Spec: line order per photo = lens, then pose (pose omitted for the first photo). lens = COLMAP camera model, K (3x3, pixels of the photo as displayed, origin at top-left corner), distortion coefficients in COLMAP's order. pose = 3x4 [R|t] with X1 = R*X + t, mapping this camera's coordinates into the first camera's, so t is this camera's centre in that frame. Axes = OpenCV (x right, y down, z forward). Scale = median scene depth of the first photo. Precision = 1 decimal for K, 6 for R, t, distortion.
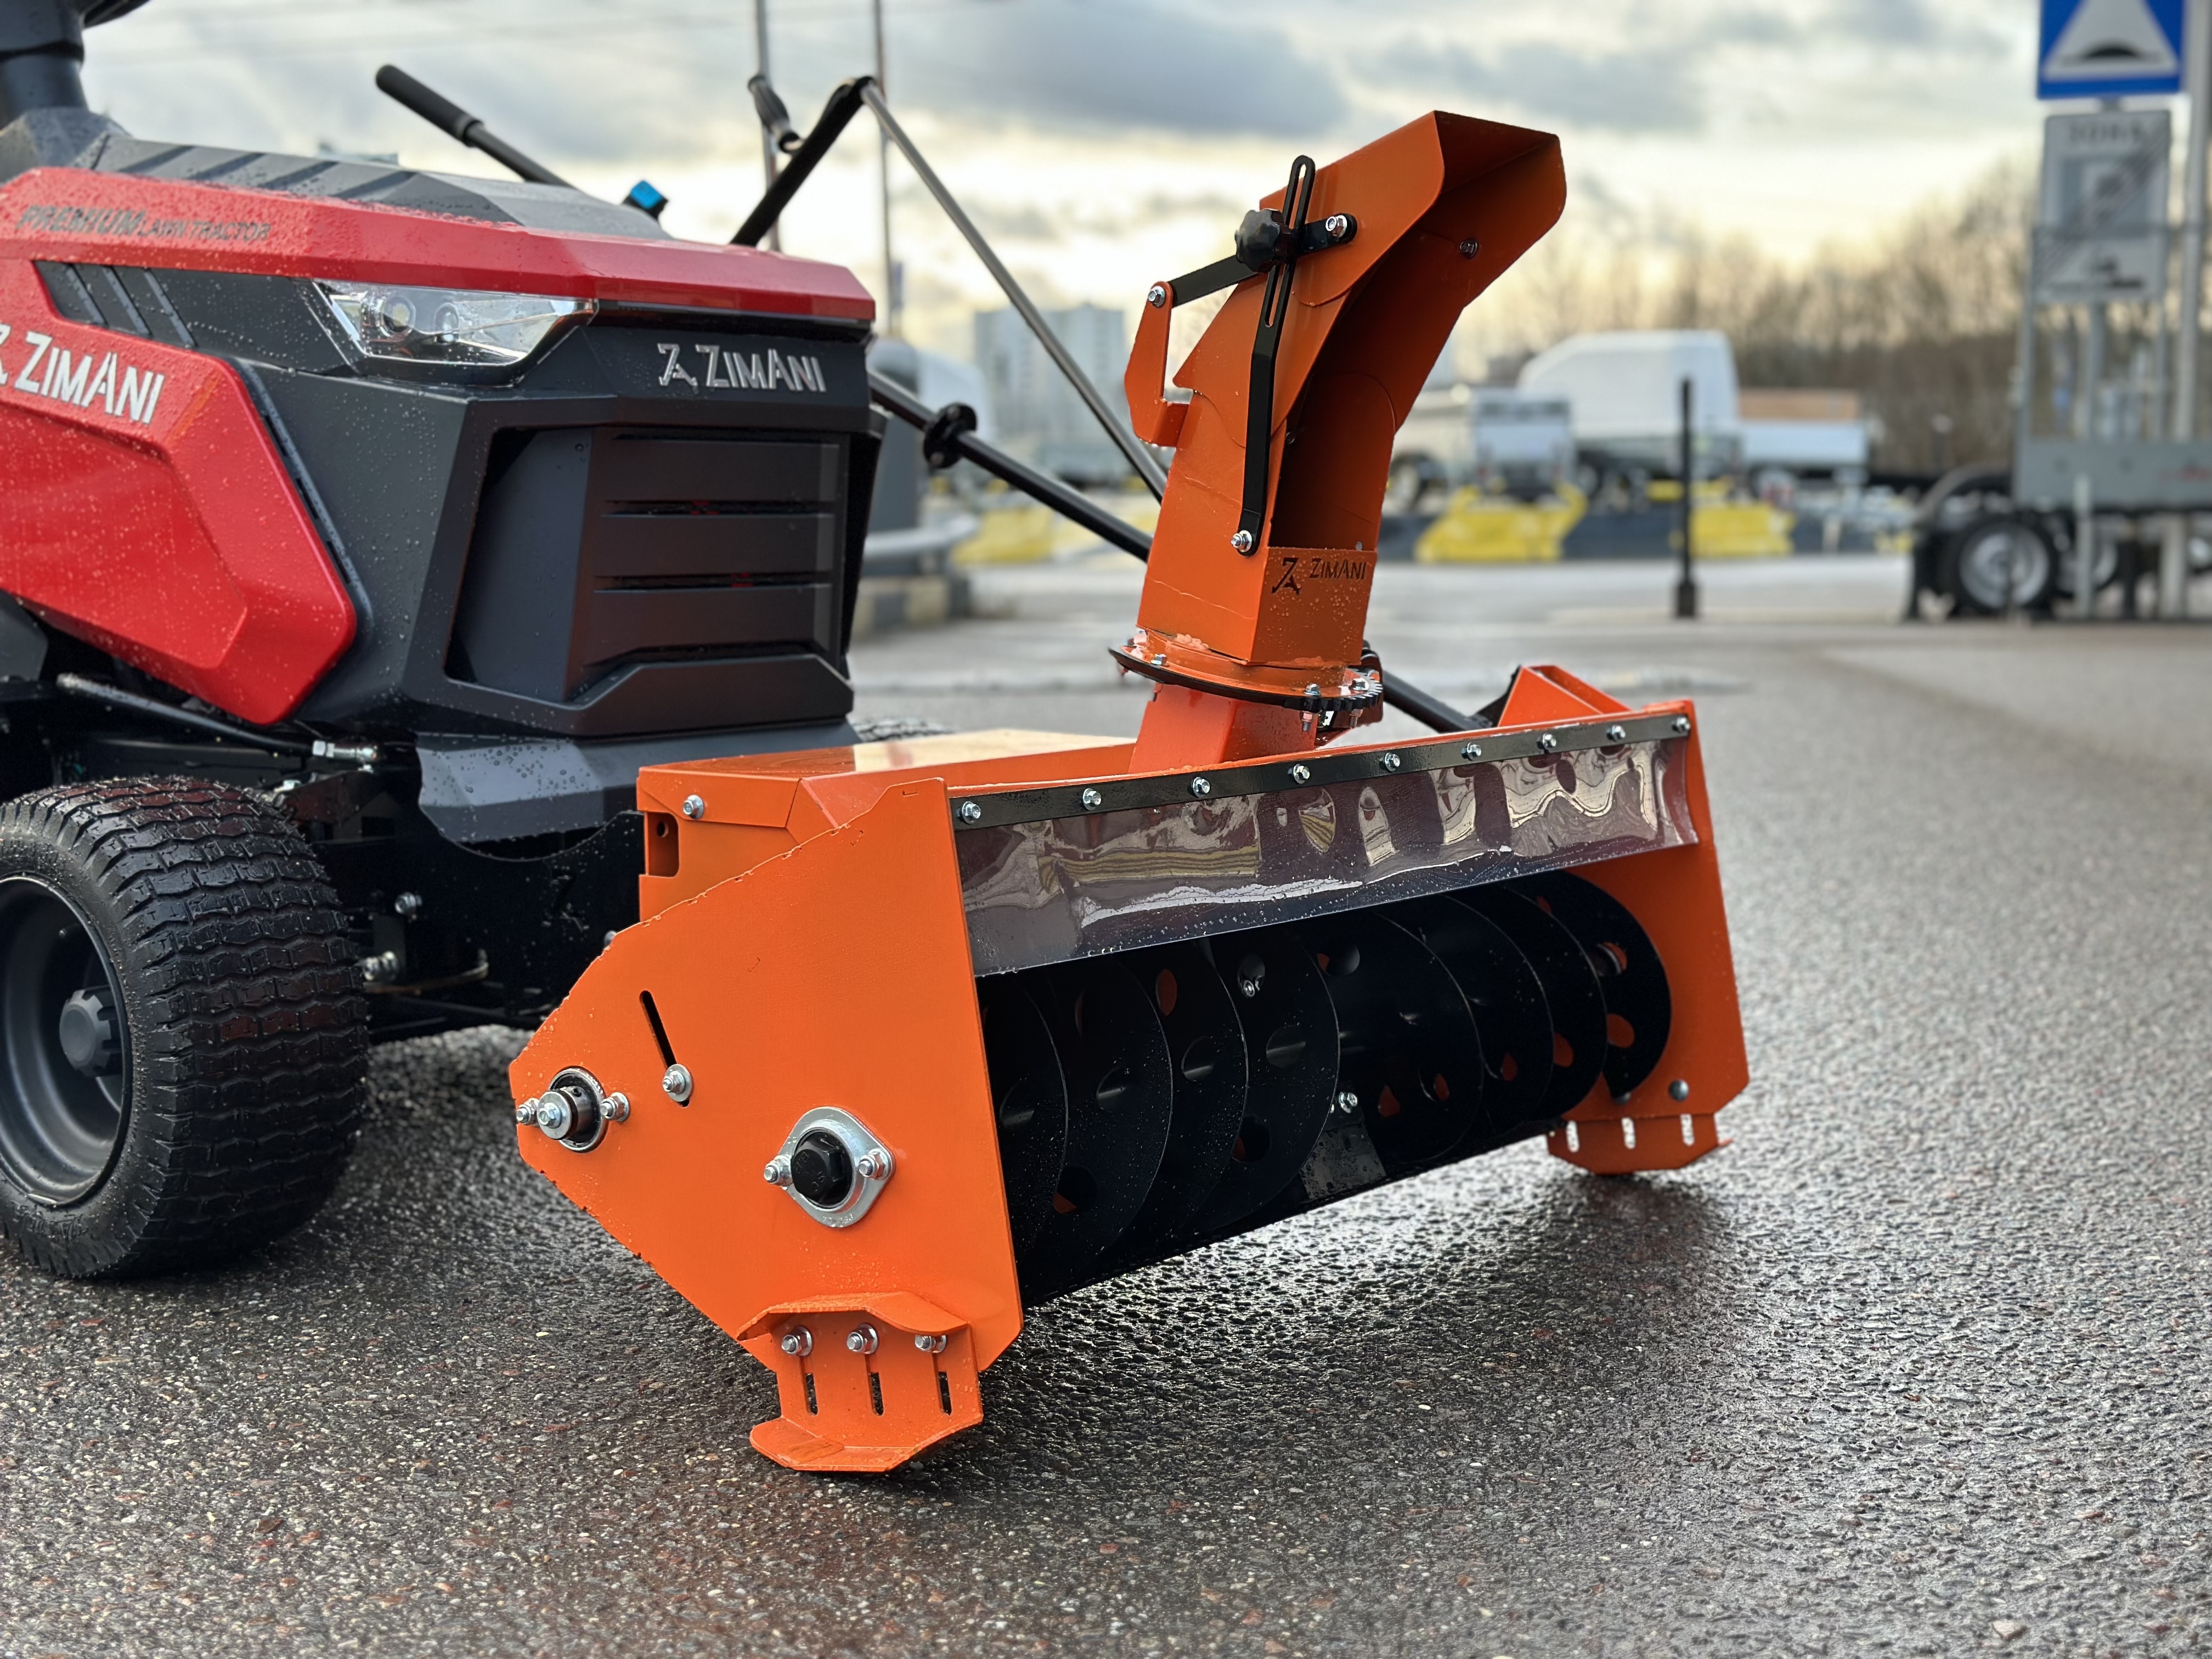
lens RADIAL K [[3071.7, 0, 1115.3], [0, 3071.7, 834.9], [0, 0, 1]] dist [0.099016, 0.000000]
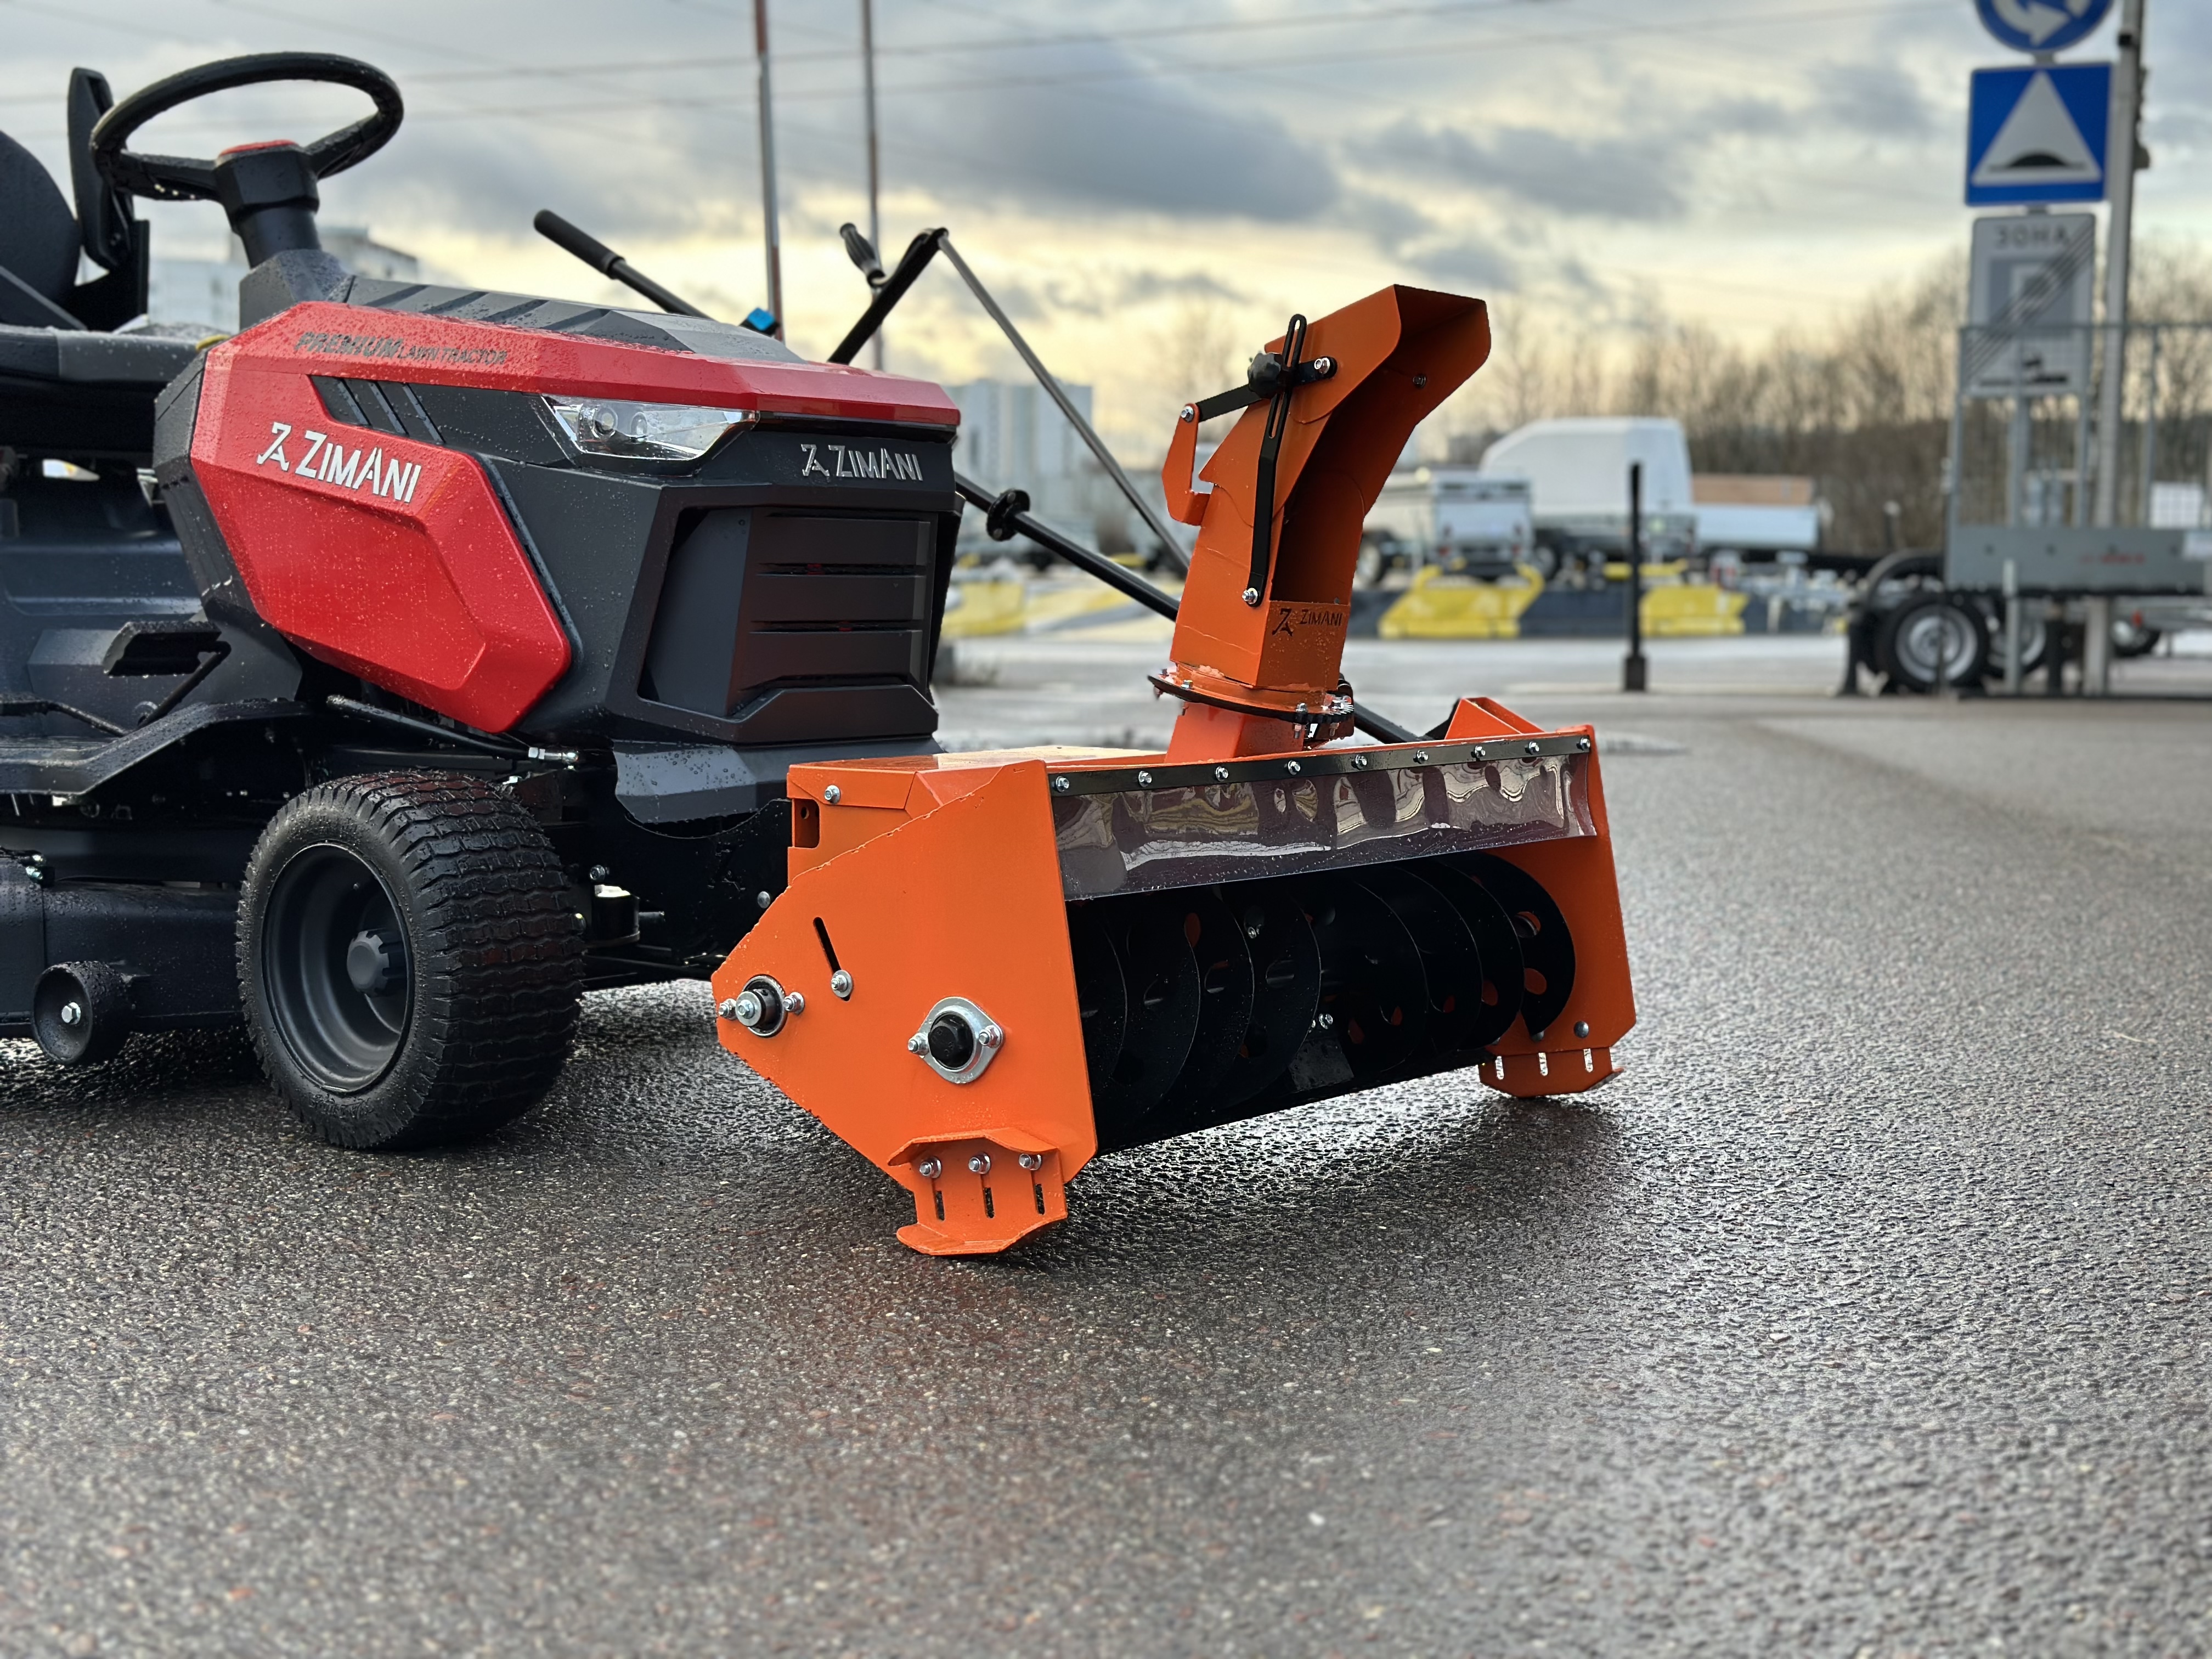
lens RADIAL K [[3071.7, 0, 1098.3], [0, 3071.7, 836.6], [0, 0, 1]] dist [0.099016, 0.000000]
pose [[0.999945, 0.007988, 0.006859, -0.029996], [-0.007823, 0.999685, -0.023844, 0.037576], [-0.007048, 0.023789, 0.999692, -0.304377]]
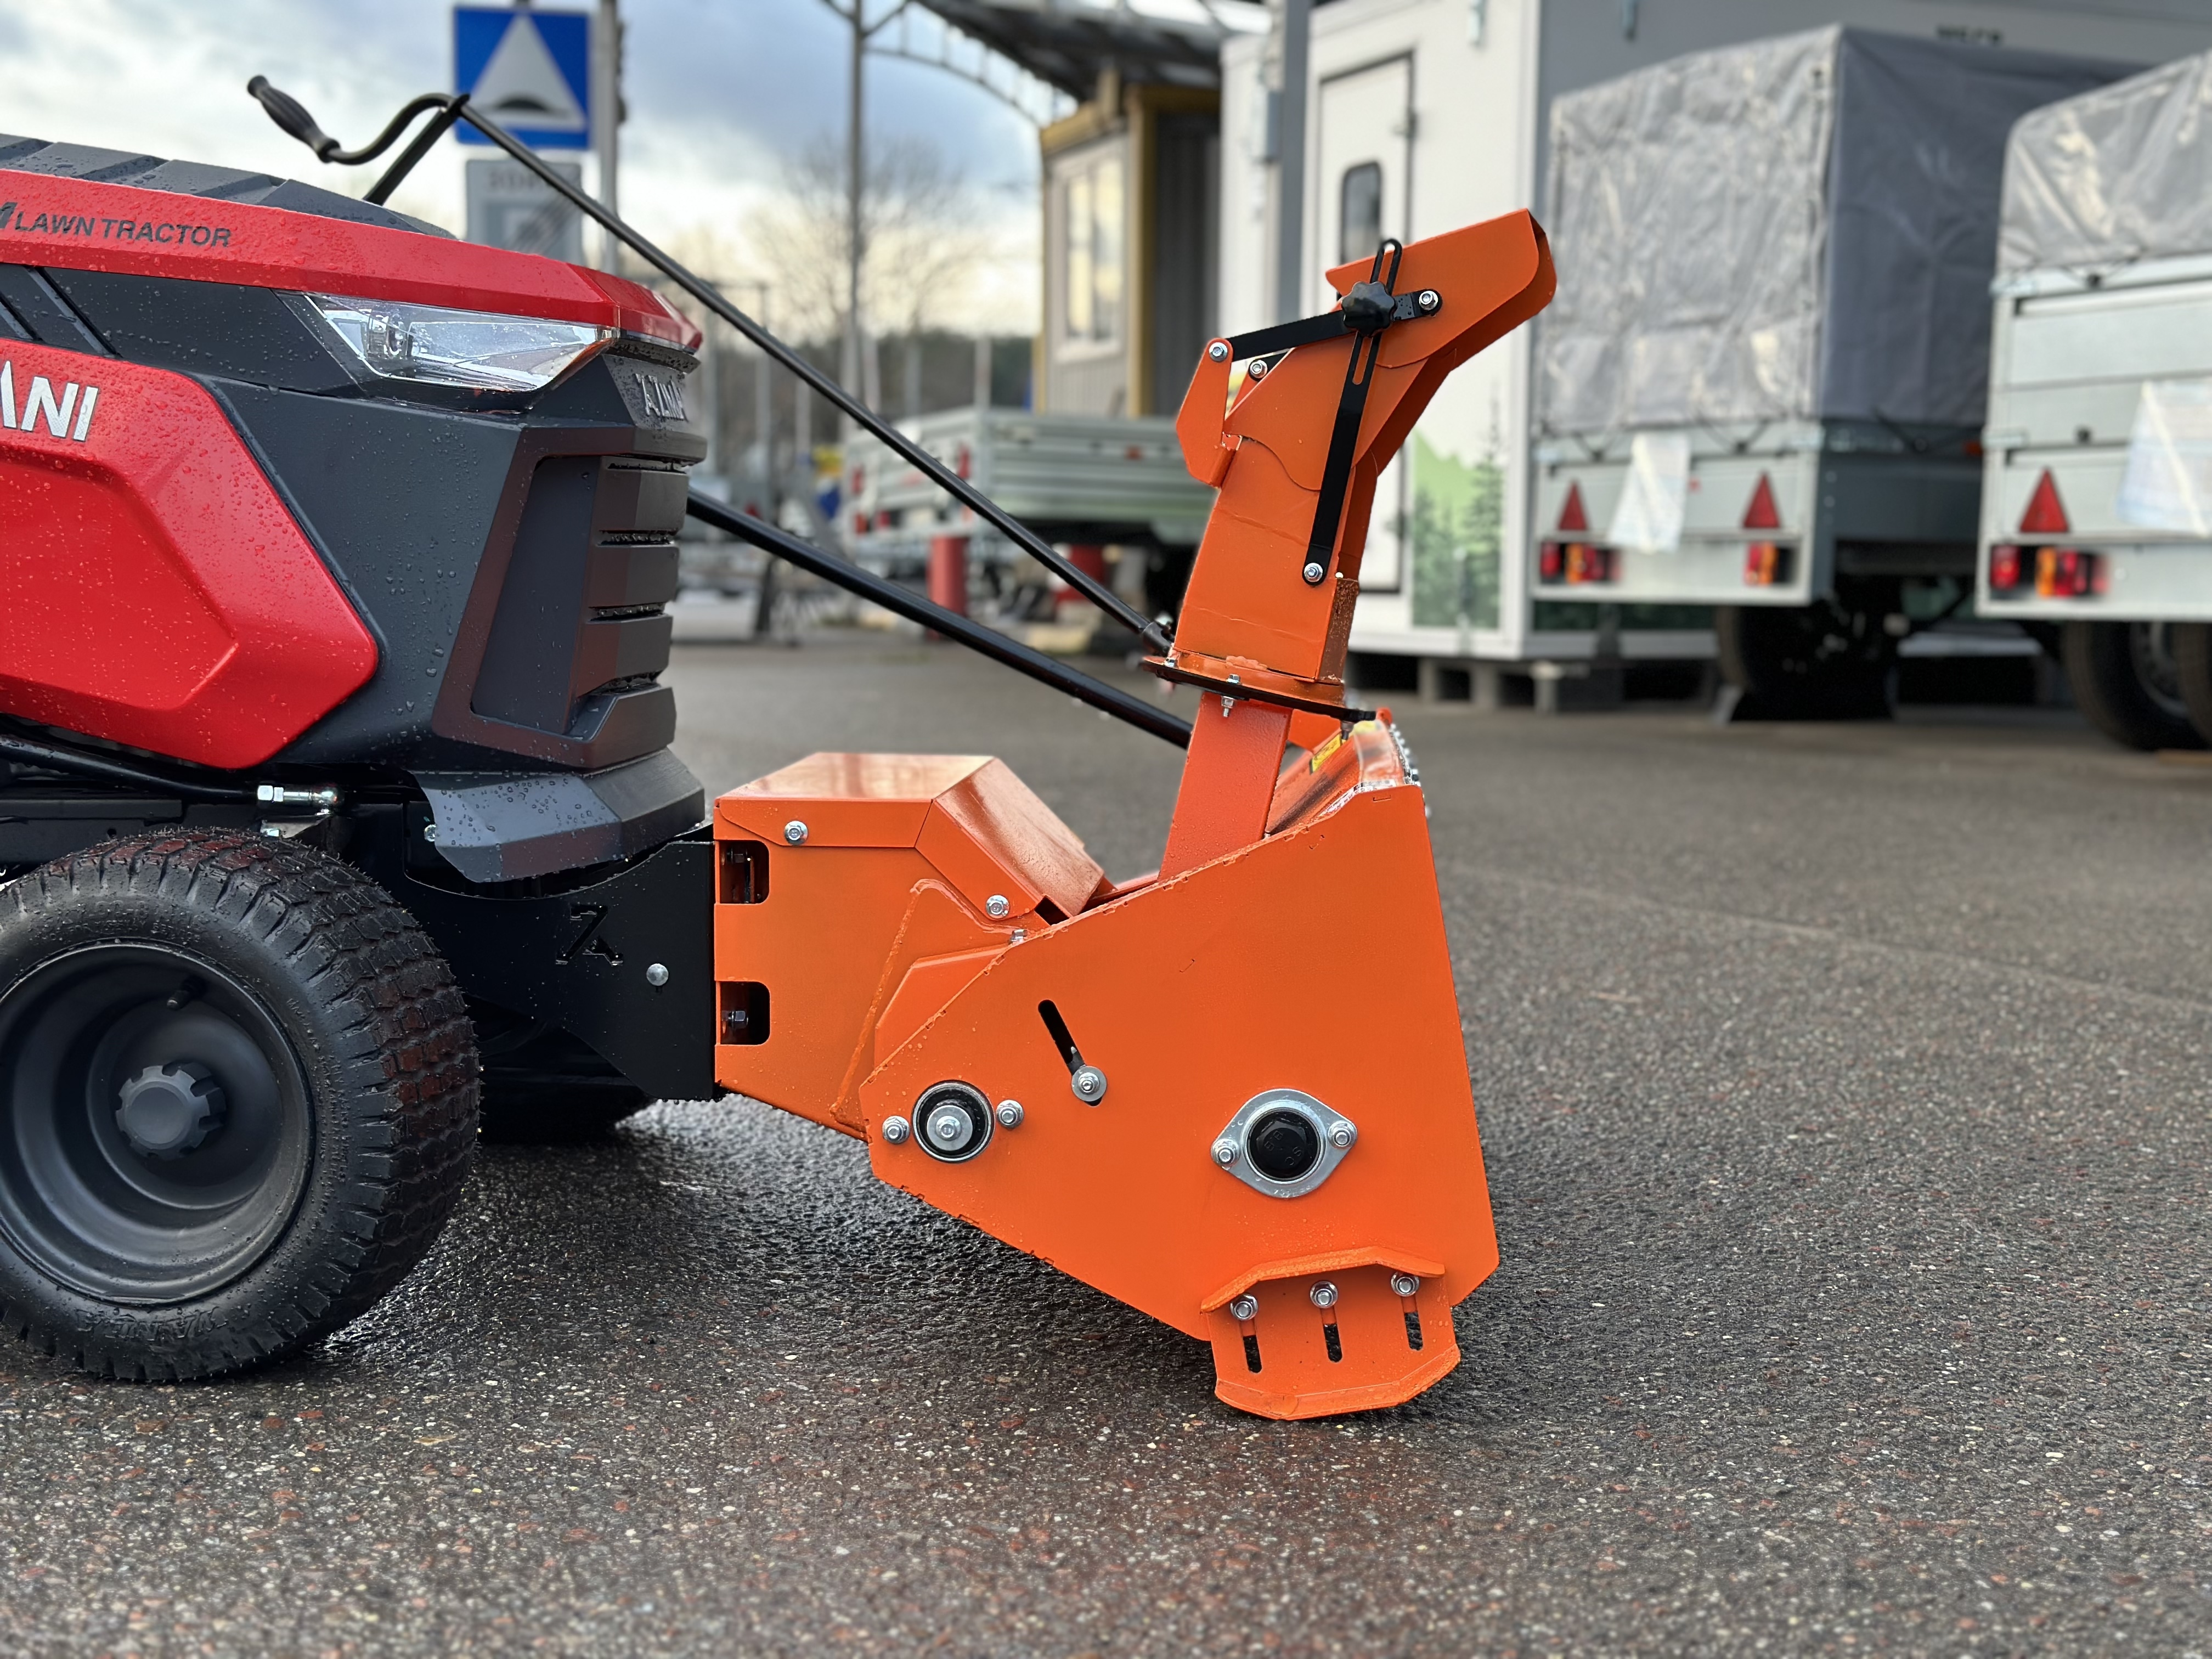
lens RADIAL K [[3071.7, 0, 1109.6], [0, 3071.7, 831.1], [0, 0, 1]] dist [0.099016, 0.000000]
pose [[0.843897, -0.044085, 0.534691, -0.561861], [0.048447, 0.998808, 0.005887, -0.010058], [-0.534314, 0.020937, 0.845027, 0.080167]]
